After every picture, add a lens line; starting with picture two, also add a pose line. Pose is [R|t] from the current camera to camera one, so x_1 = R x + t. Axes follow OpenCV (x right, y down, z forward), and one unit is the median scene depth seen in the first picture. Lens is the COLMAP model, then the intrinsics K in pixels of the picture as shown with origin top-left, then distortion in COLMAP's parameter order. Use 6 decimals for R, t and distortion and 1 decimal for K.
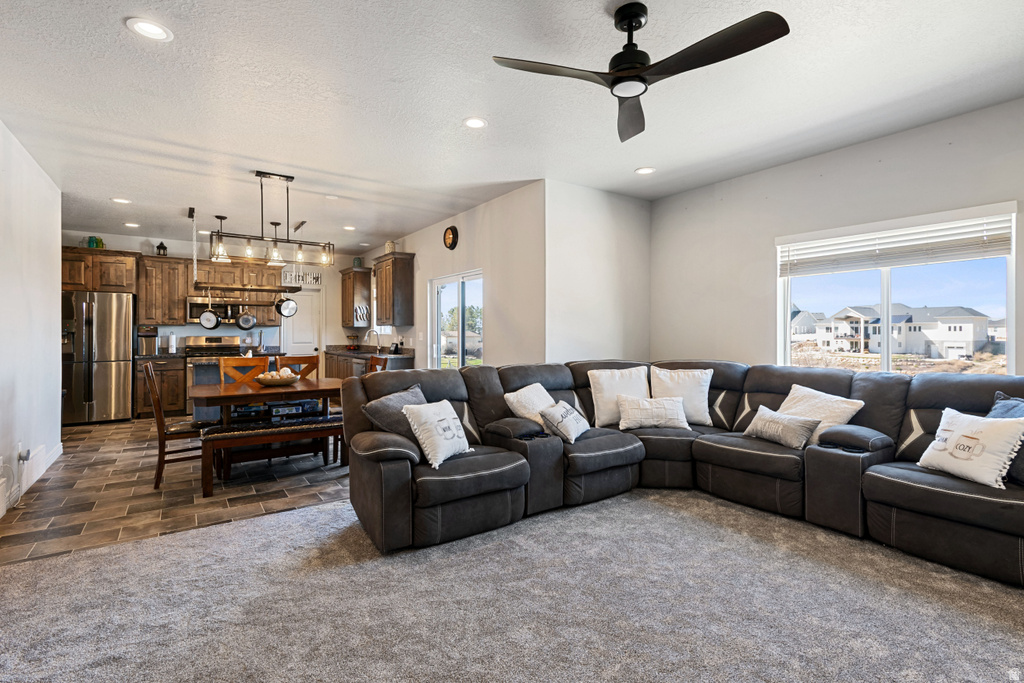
lens RADIAL K [[484.9, 0, 516.1], [0, 484.9, 332.2], [0, 0, 1]] dist [0.008399, 0.000059]
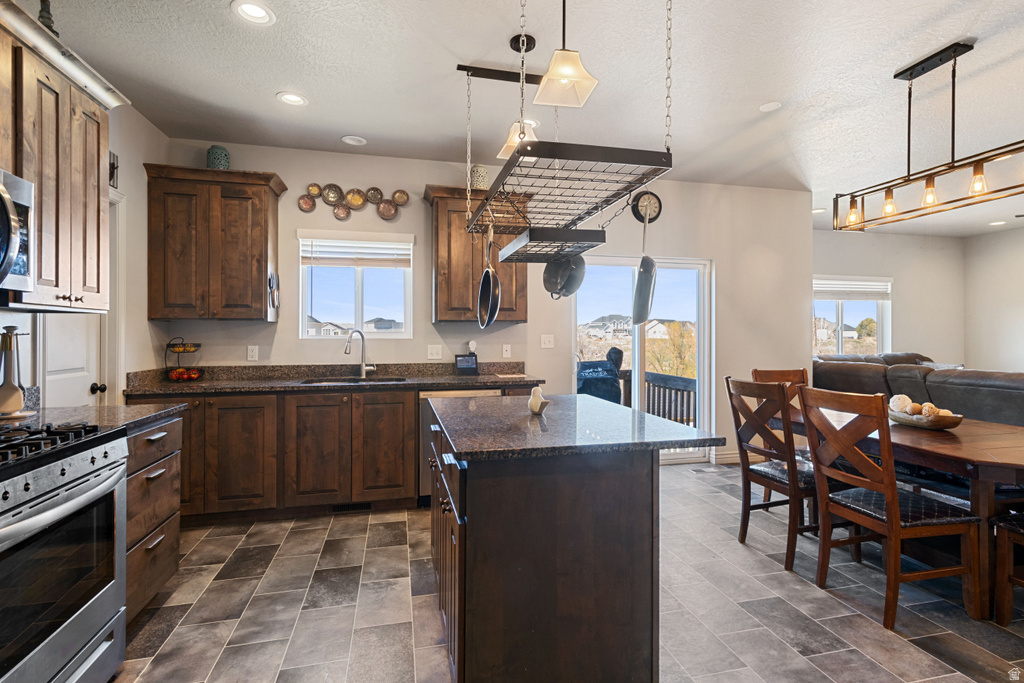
lens RADIAL K [[484.9, 0, 512.9], [0, 484.9, 336.1], [0, 0, 1]] dist [0.008399, 0.000059]
pose [[0.367647, -0.002182, 0.929963, -0.774036], [0.000994, 0.999998, 0.001953, 0.000785], [-0.929965, 0.000207, 0.367648, 0.794232]]
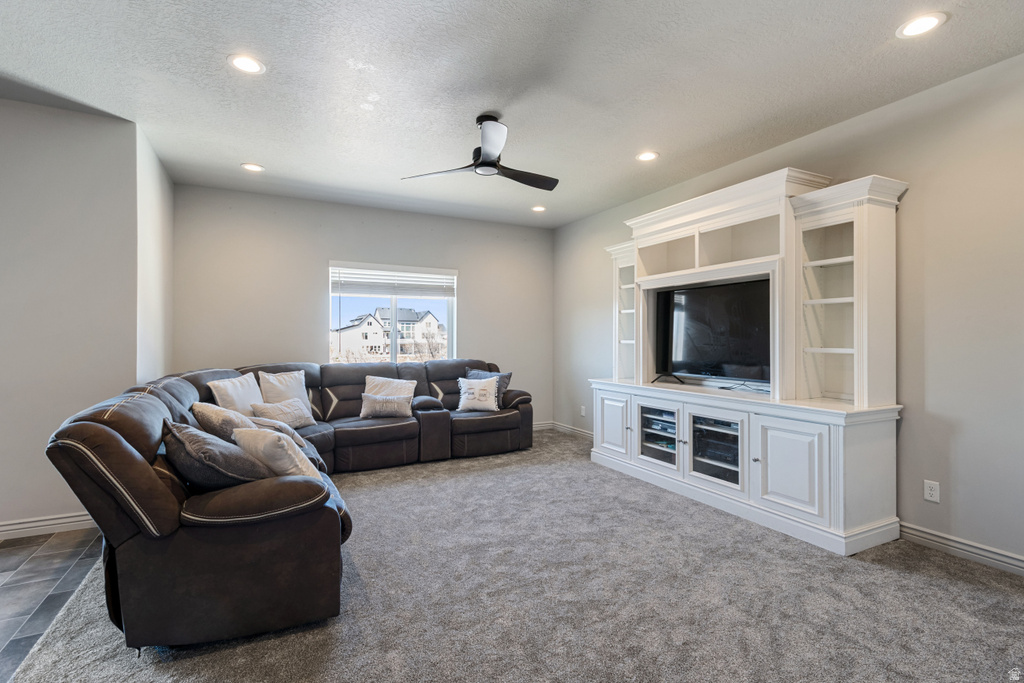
lens RADIAL K [[484.9, 0, 516.9], [0, 484.9, 336.7], [0, 0, 1]] dist [0.008399, 0.000059]
pose [[0.133868, 0.002749, 0.990995, -0.377435], [-0.002821, 0.999993, -0.002393, 0.000661], [-0.990995, -0.002476, 0.133875, 0.220378]]
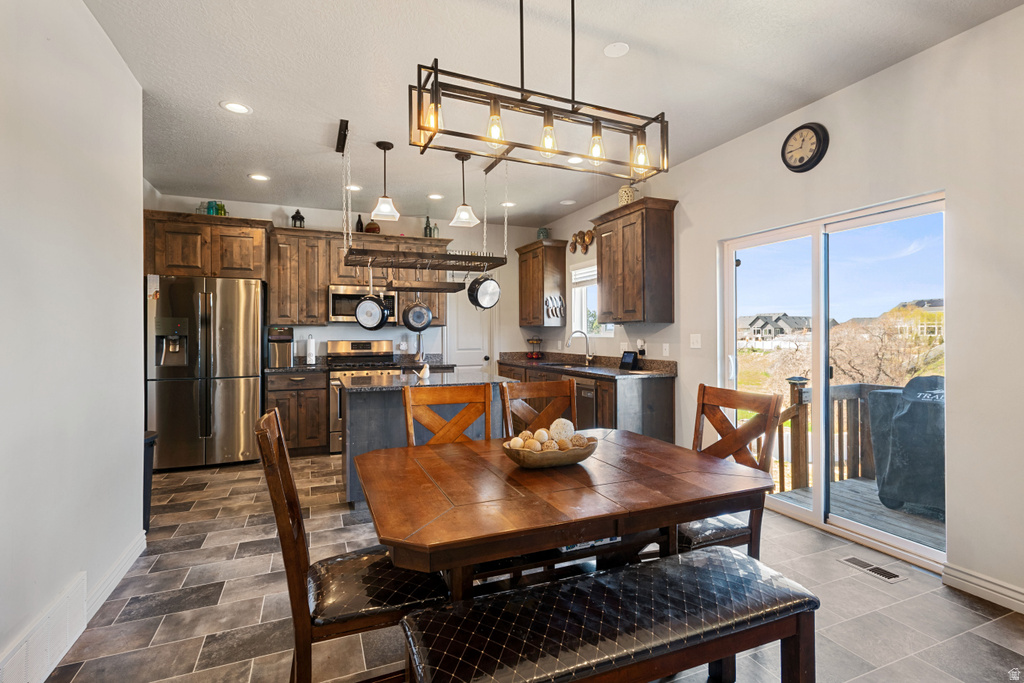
lens RADIAL K [[484.9, 0, 516.7], [0, 484.9, 332.0], [0, 0, 1]] dist [0.008399, 0.000059]
pose [[0.979378, -0.004304, -0.201989, -0.281838], [0.003527, 0.999985, -0.004204, -0.000366], [0.202004, 0.003405, 0.979379, 0.383348]]
